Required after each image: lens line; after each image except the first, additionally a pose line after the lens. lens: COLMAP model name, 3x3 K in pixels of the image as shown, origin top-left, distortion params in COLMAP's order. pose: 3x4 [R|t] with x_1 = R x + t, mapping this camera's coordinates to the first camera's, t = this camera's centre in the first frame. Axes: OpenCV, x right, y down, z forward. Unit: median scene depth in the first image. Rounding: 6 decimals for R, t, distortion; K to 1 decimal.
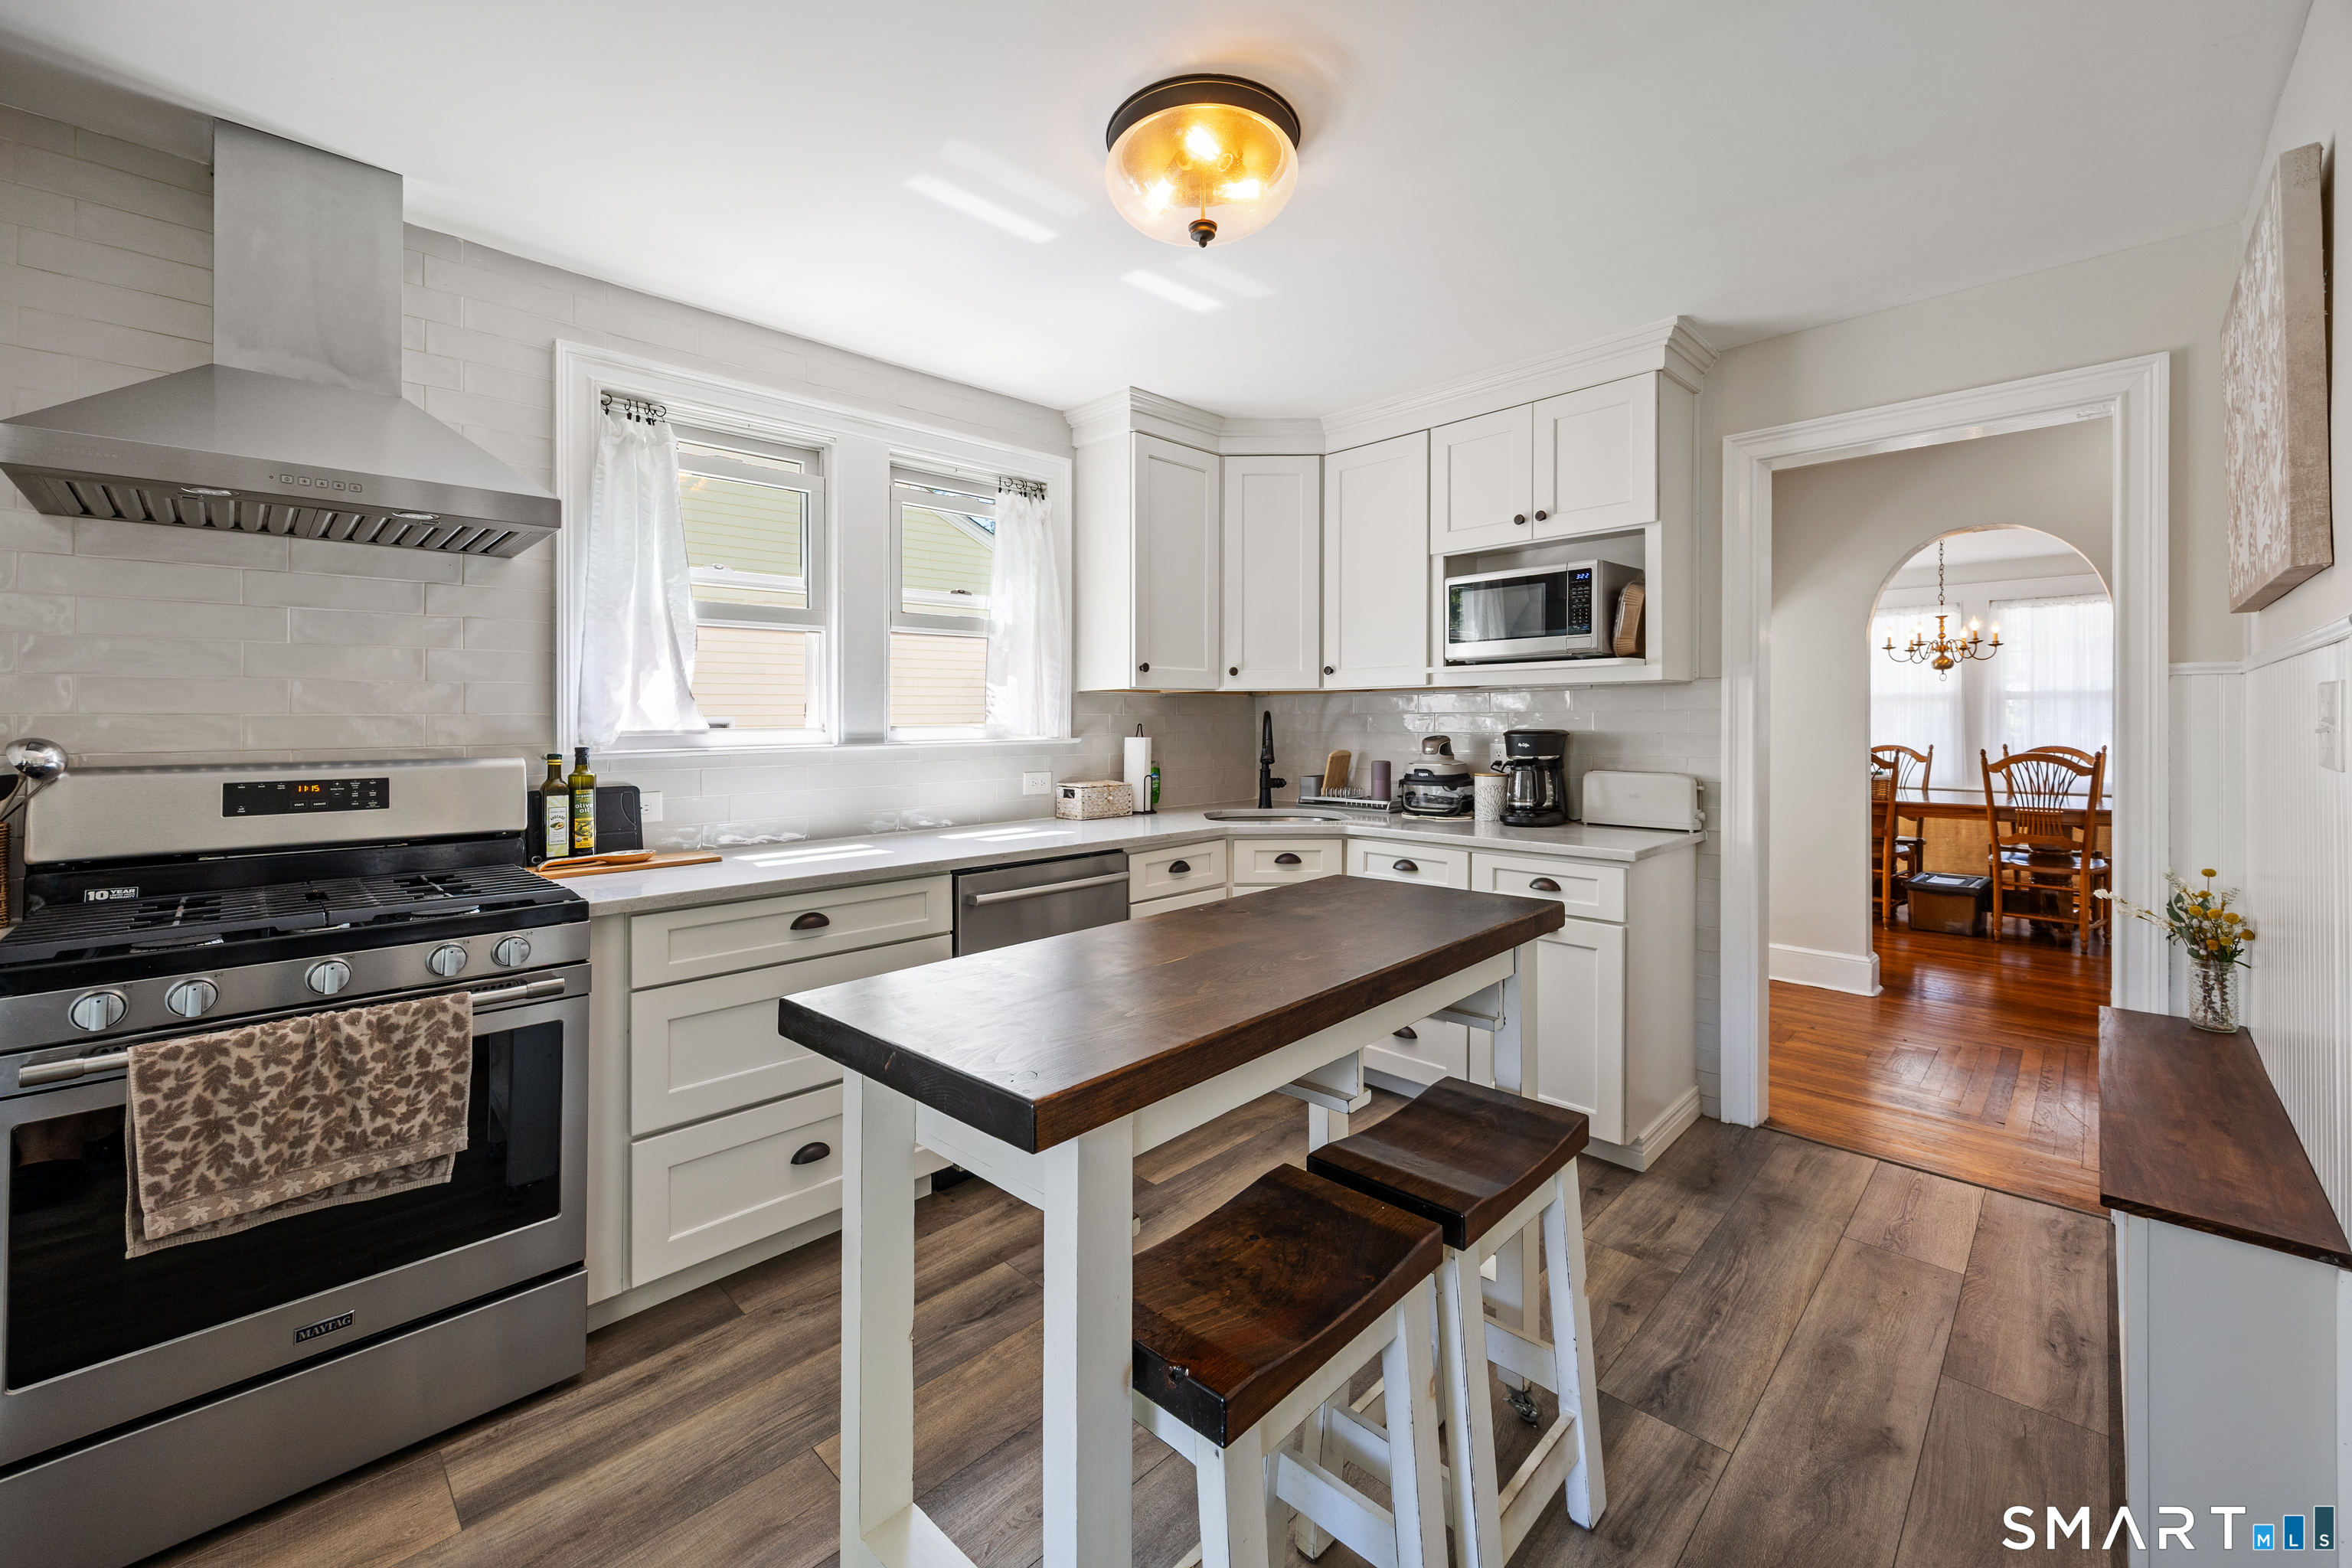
lens RADIAL K [[943.8, 0, 1179.2], [0, 943.8, 725.9], [0, 0, 1]] dist [0.000129, 0.000017]
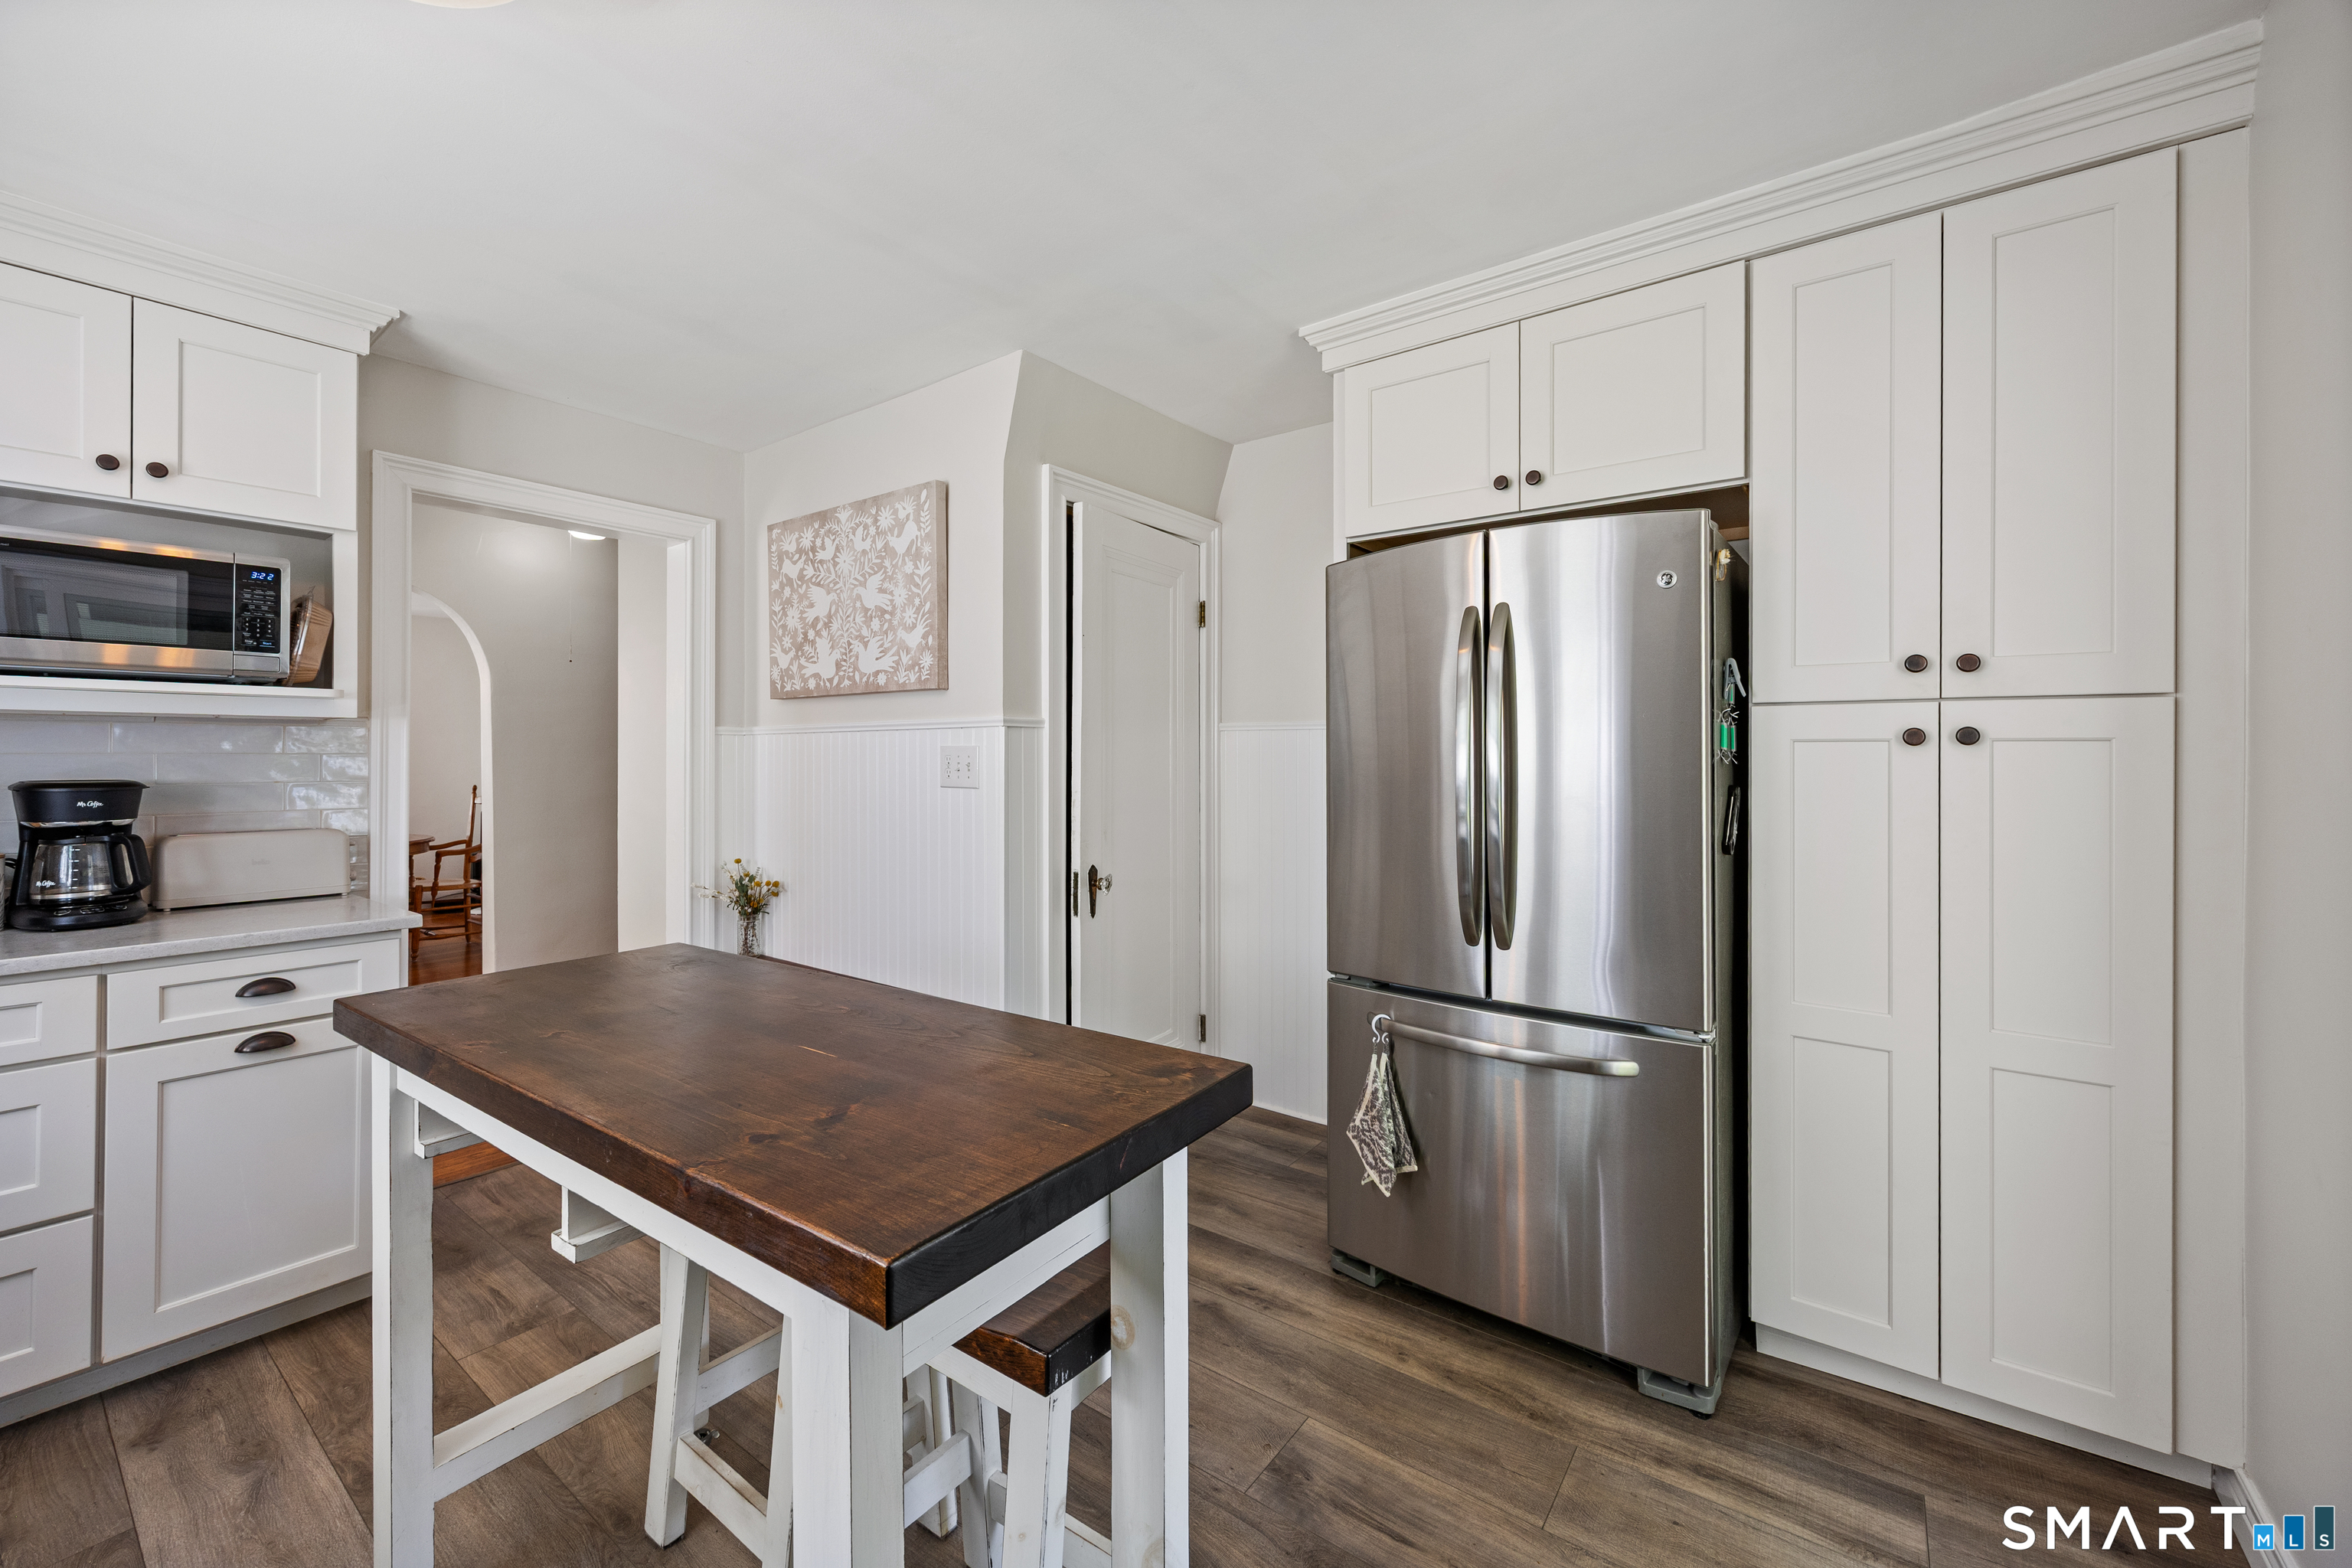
lens RADIAL K [[948.5, 0, 1171.0], [0, 948.5, 767.1], [0, 0, 1]] dist [-0.000261, -0.000037]
pose [[-0.148635, -0.005917, 0.988874, -0.439900], [0.008272, 0.999940, 0.007227, -0.004136], [-0.988858, 0.009254, -0.148577, 0.394751]]
